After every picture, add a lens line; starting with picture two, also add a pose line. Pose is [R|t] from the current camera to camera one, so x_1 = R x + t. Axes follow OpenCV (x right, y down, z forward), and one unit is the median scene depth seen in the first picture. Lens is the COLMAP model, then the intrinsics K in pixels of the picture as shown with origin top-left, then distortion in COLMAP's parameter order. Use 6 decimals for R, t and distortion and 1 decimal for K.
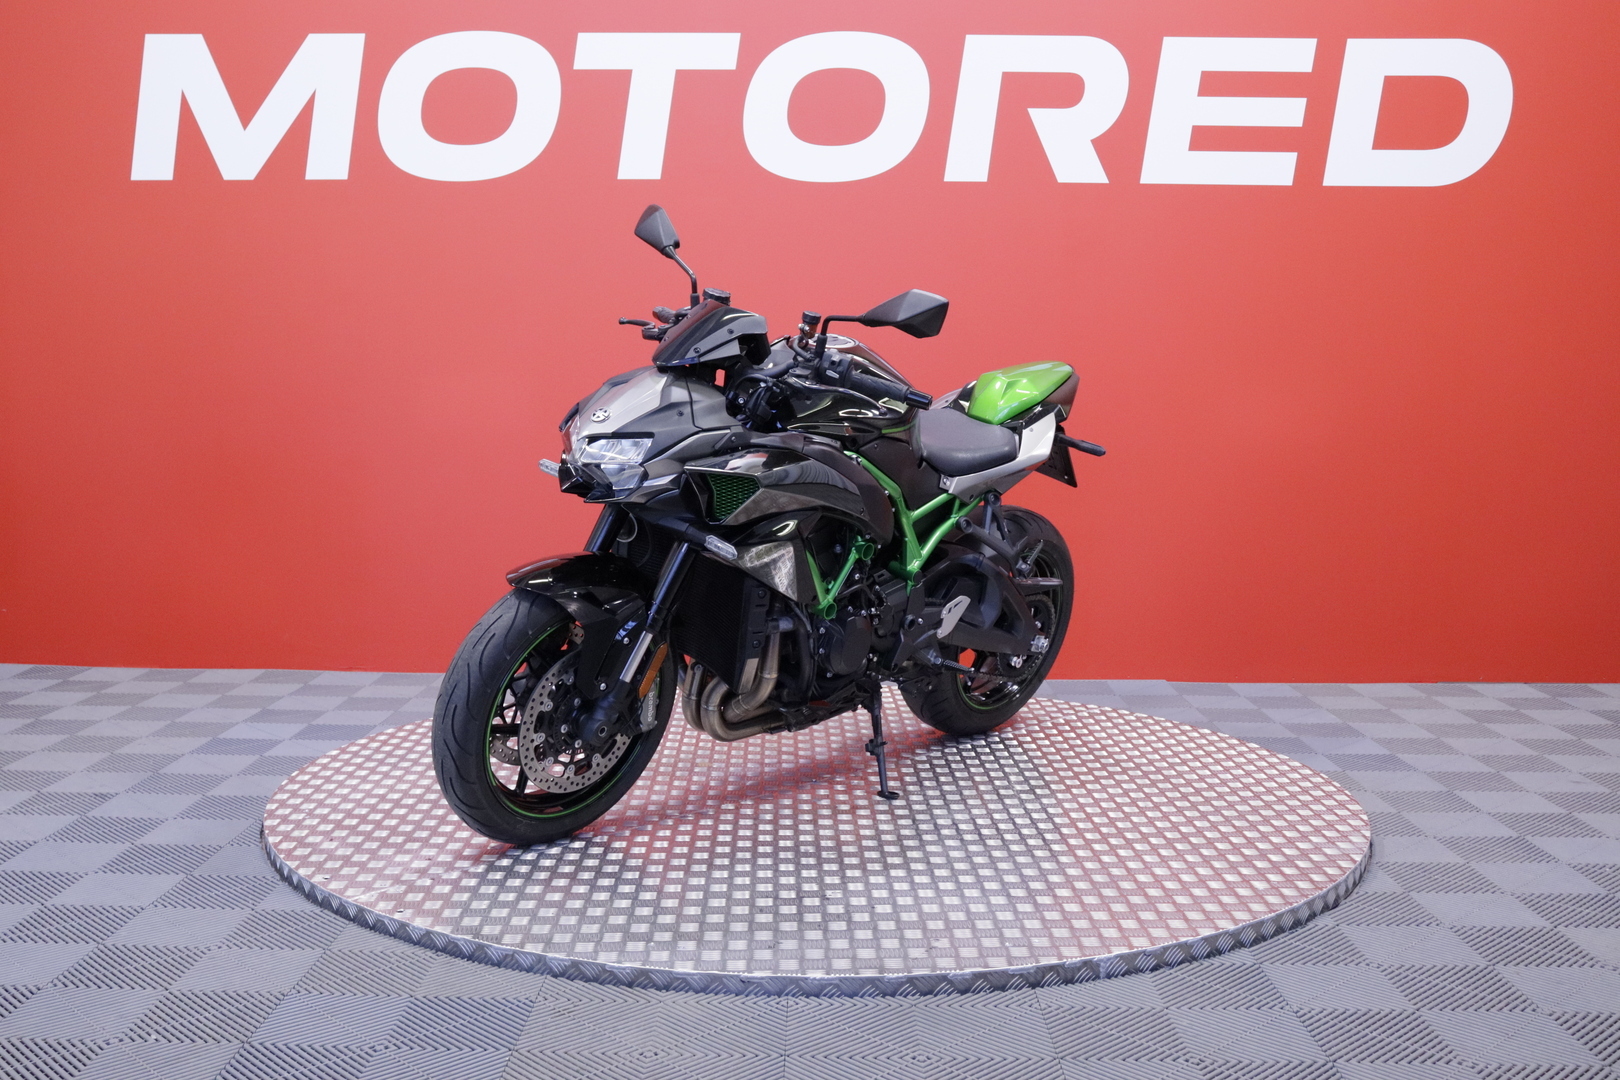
lens RADIAL K [[1689.5, 0, 810.0], [0, 1689.5, 540.0], [0, 0, 1]] dist [-0.091395, -0.003099]
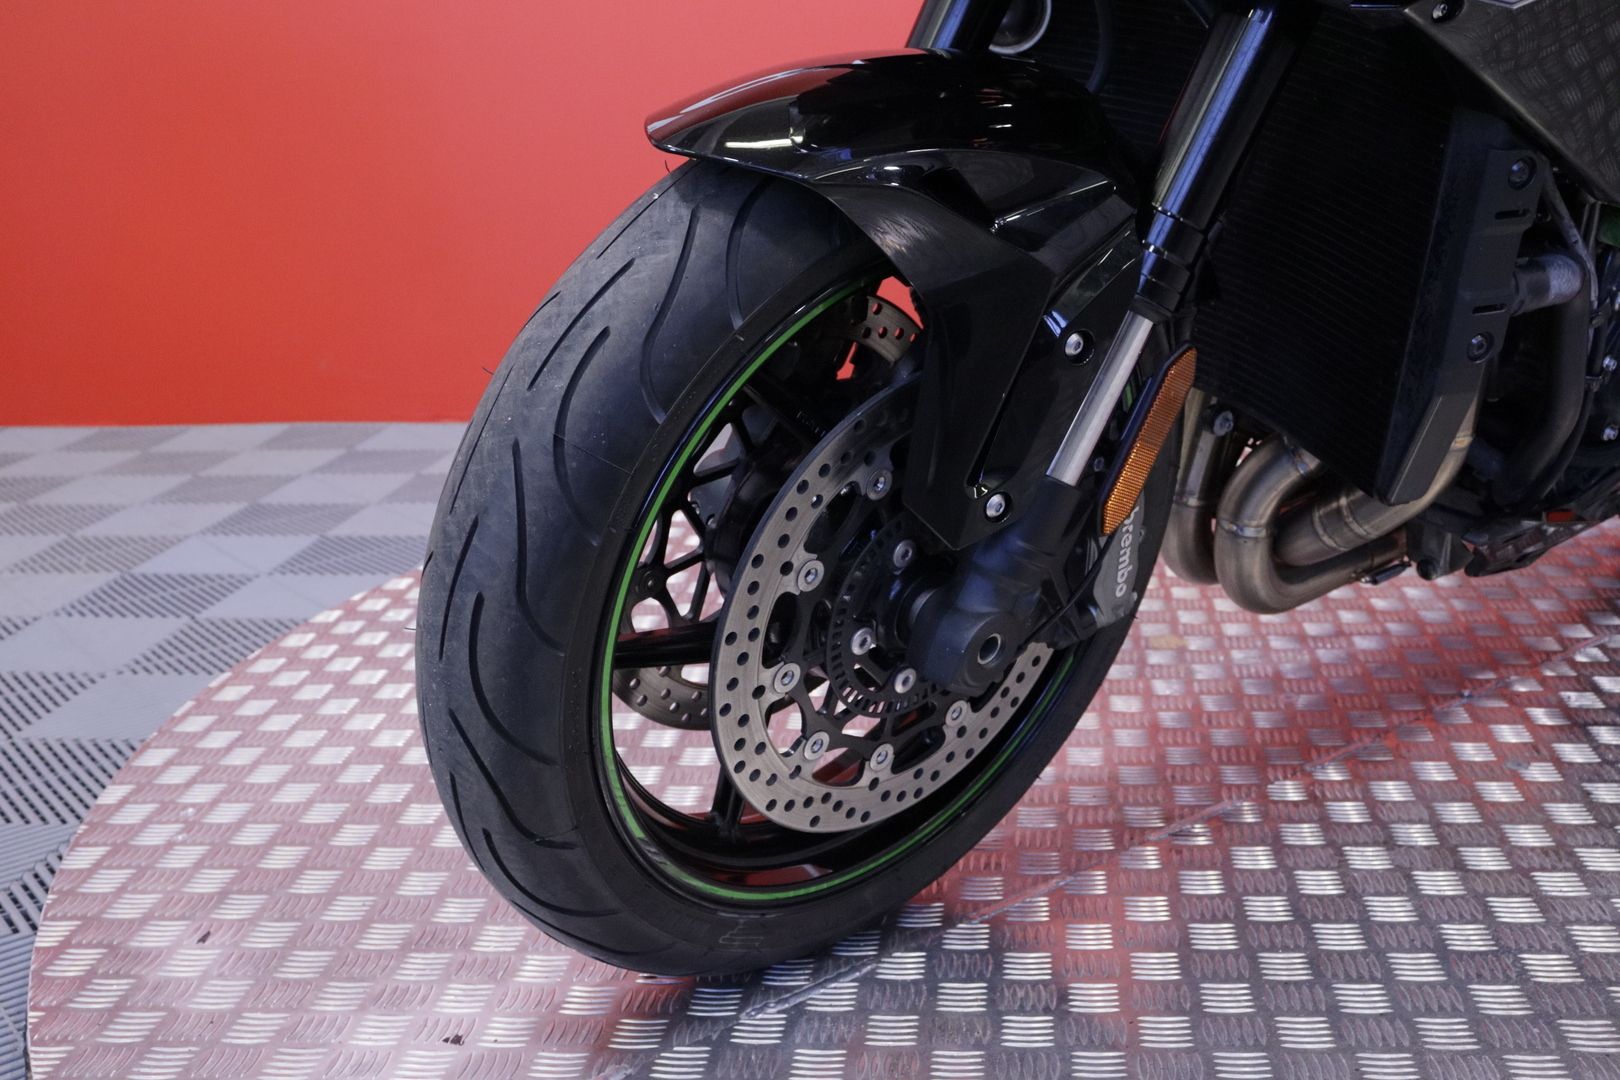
lens RADIAL K [[1884.5, 0, 810.0], [0, 1884.5, 540.0], [0, 0, 1]] dist [-0.013726, -0.016764]
pose [[0.990952, -0.013222, -0.133564, -0.110106], [0.033749, 0.987708, 0.152621, 0.042020], [0.129905, -0.155748, 0.979218, 0.672652]]
